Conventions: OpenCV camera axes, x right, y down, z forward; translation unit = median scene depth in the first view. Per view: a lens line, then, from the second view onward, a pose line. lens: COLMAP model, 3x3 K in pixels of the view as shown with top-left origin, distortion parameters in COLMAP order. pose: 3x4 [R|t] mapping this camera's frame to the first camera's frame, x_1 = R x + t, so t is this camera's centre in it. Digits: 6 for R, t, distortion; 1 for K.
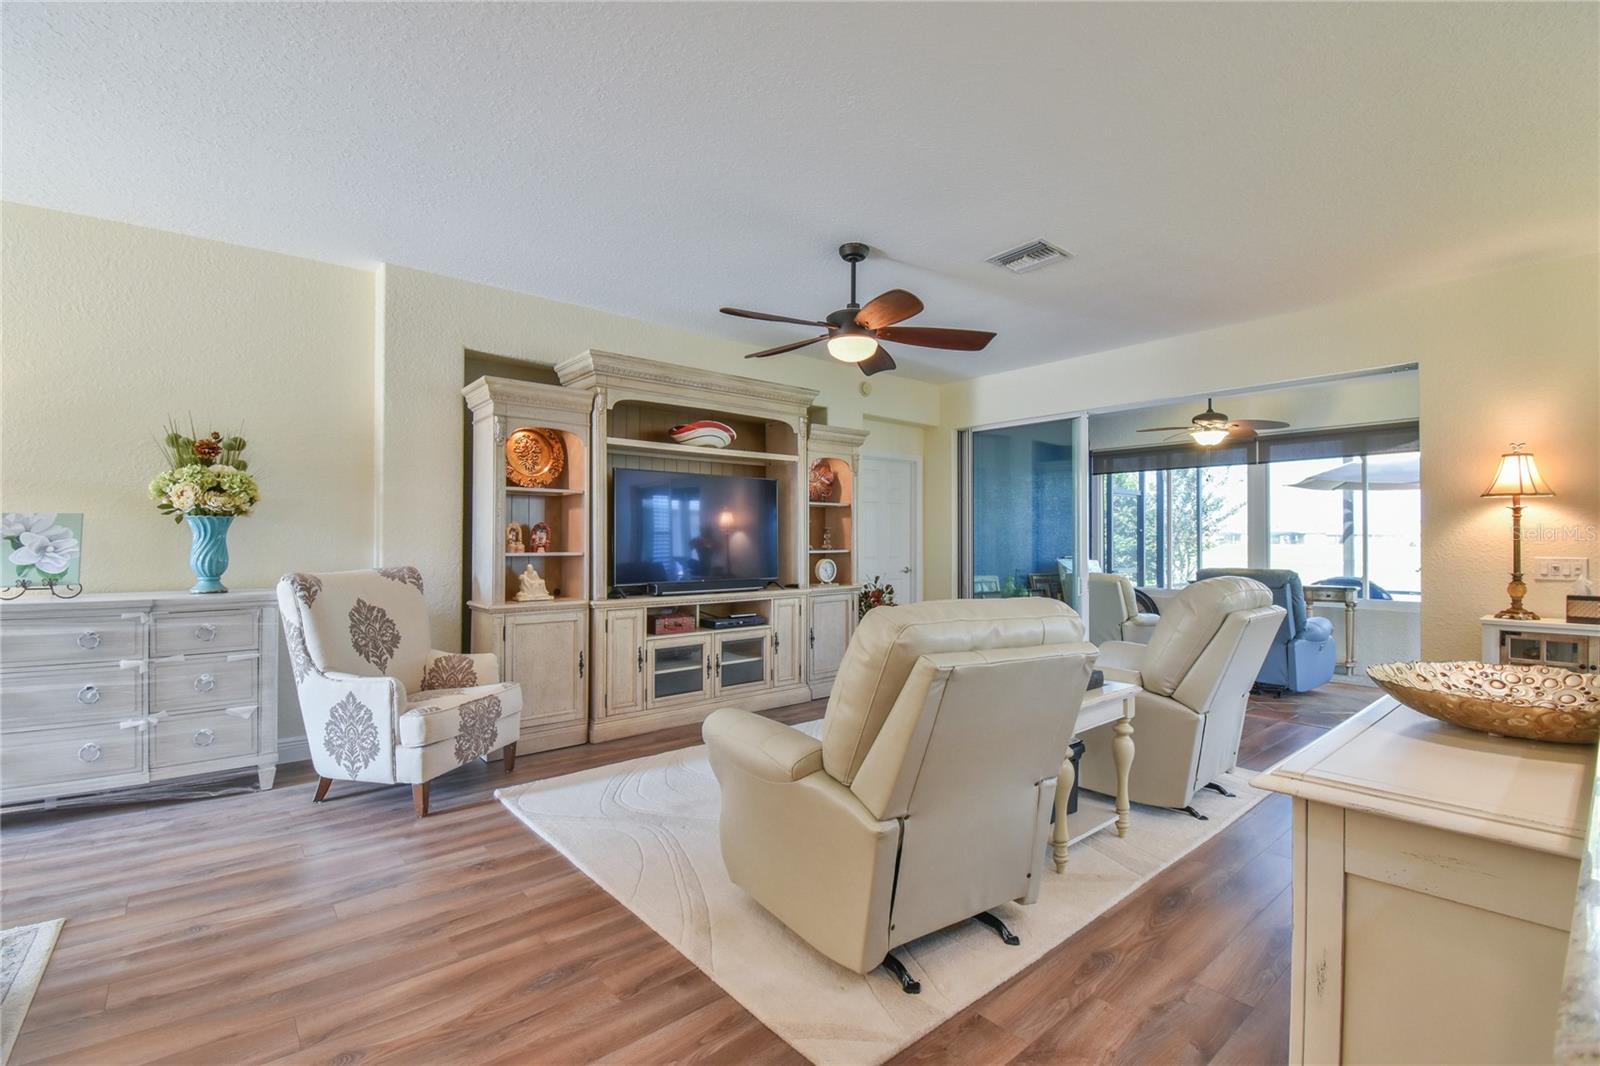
lens RADIAL K [[715.9, 0, 816.0], [0, 715.9, 533.7], [0, 0, 1]] dist [-0.016115, -0.005708]
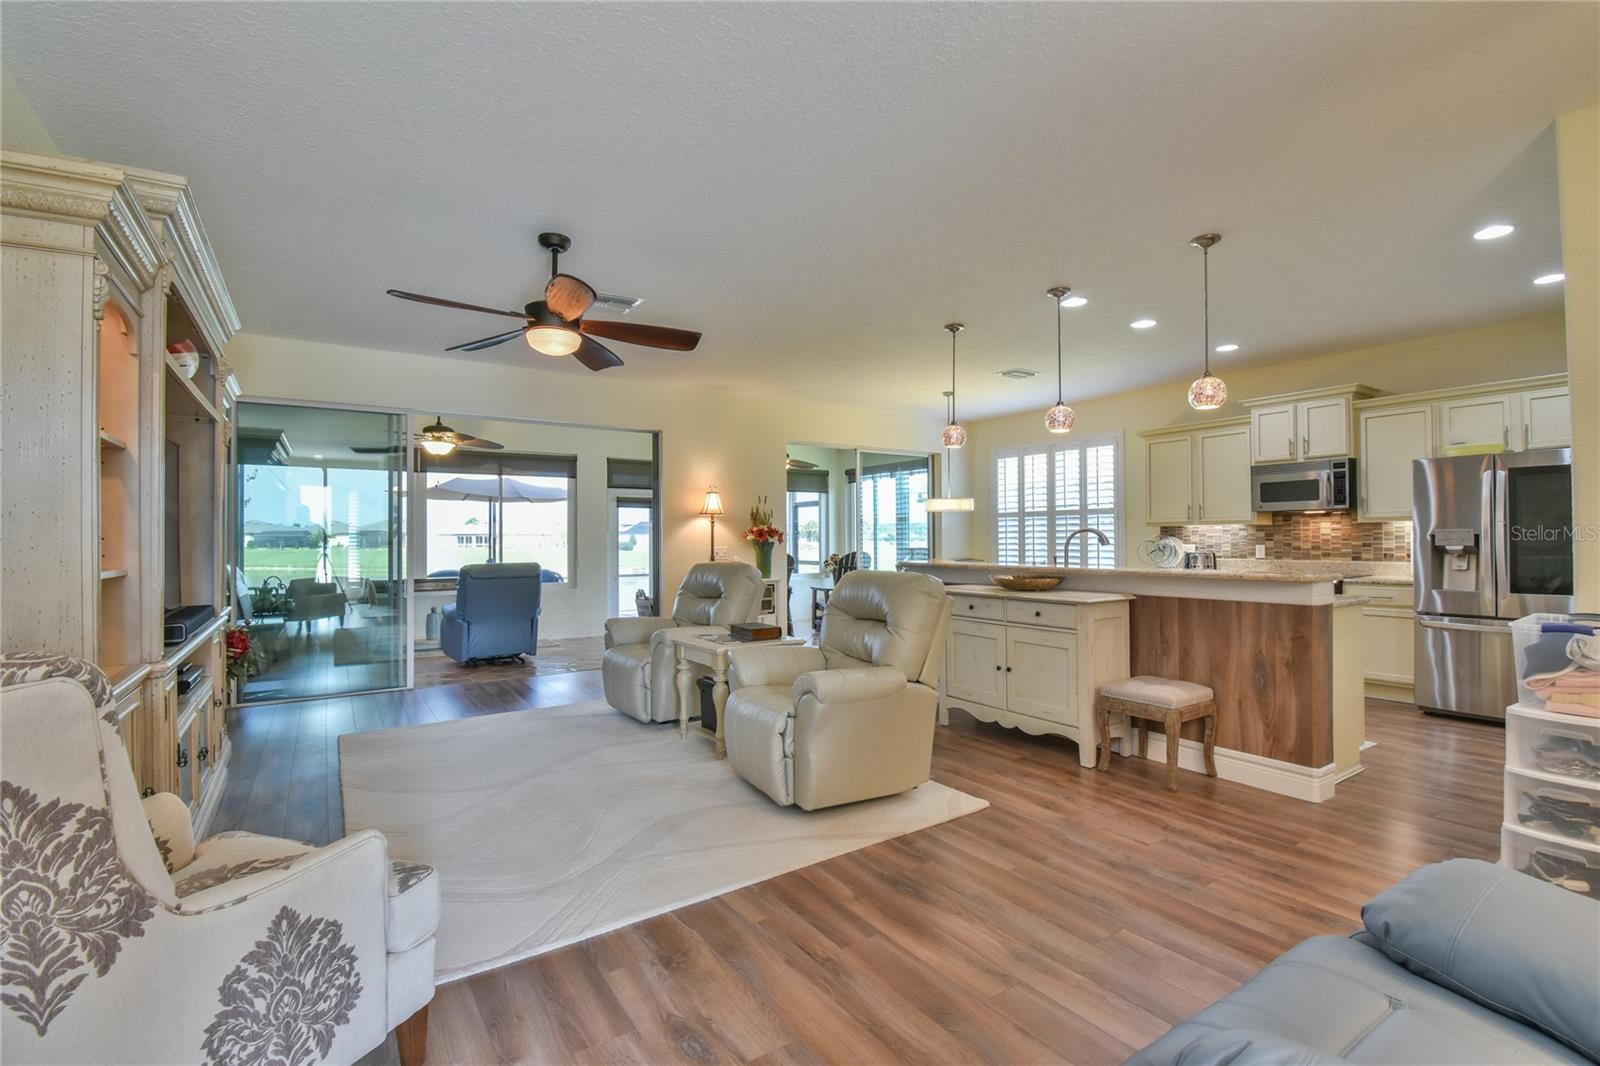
lens RADIAL K [[715.9, 0, 814.1], [0, 715.9, 535.9], [0, 0, 1]] dist [-0.016115, -0.005708]
pose [[0.111799, 0.000965, 0.993730, -1.033031], [0.000422, 0.999999, -0.001019, 0.004765], [-0.993731, 0.000534, 0.111799, 0.643477]]
